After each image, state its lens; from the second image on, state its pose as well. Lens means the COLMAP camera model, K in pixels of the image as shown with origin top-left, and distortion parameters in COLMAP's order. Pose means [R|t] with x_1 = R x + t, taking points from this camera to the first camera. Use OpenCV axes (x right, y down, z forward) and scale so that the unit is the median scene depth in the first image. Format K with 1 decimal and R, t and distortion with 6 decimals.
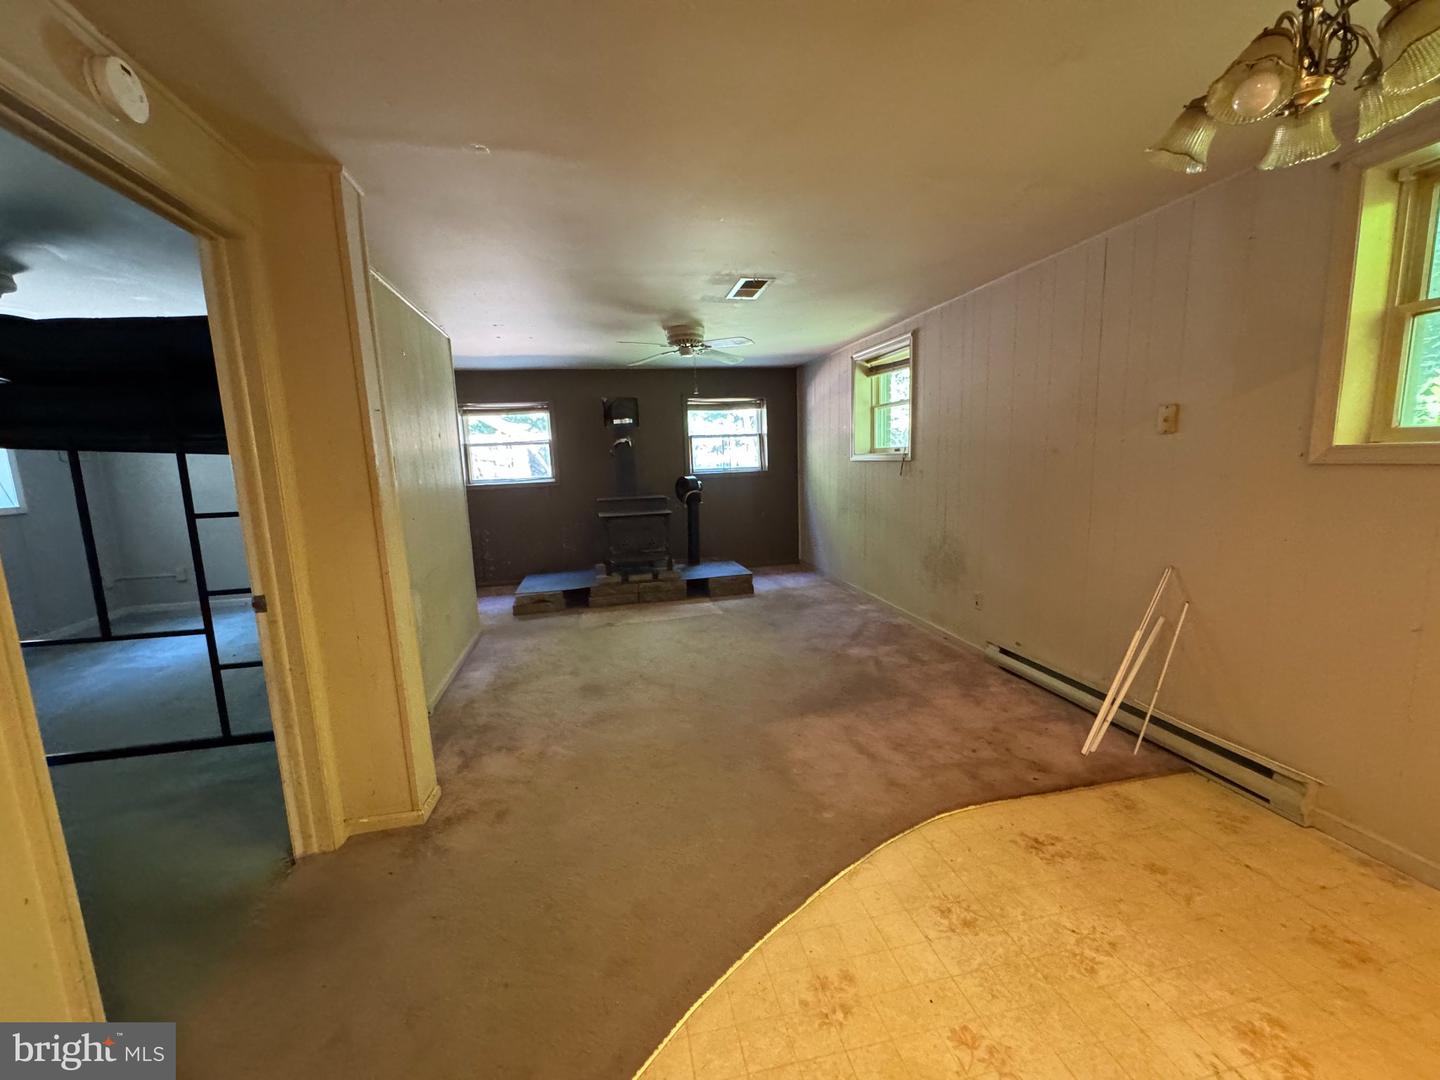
lens RADIAL K [[575.0, 0, 717.8], [0, 575.0, 539.8], [0, 0, 1]] dist [0.001641, 0.000028]
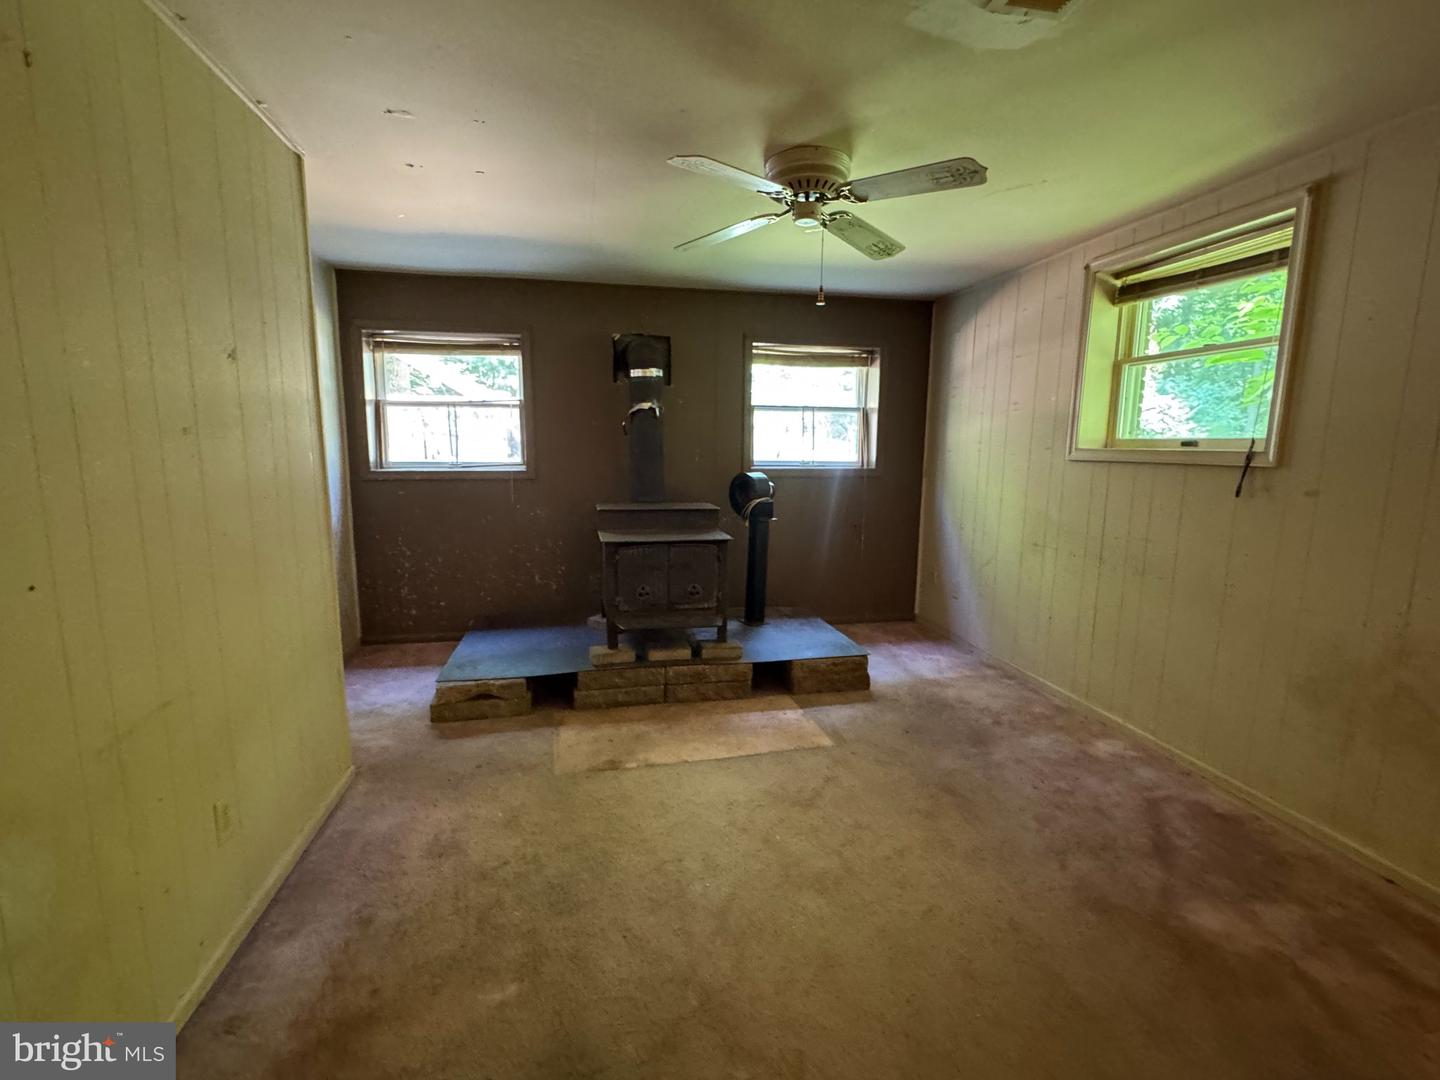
lens RADIAL K [[666.8, 0, 719.8], [0, 666.8, 543.8], [0, 0, 1]] dist [-0.004723, 0.000080]
pose [[0.998811, 0.048263, -0.006856, -0.087681], [-0.048232, 0.998826, 0.004580, -0.045469], [0.007069, -0.004244, 0.999966, 0.366445]]
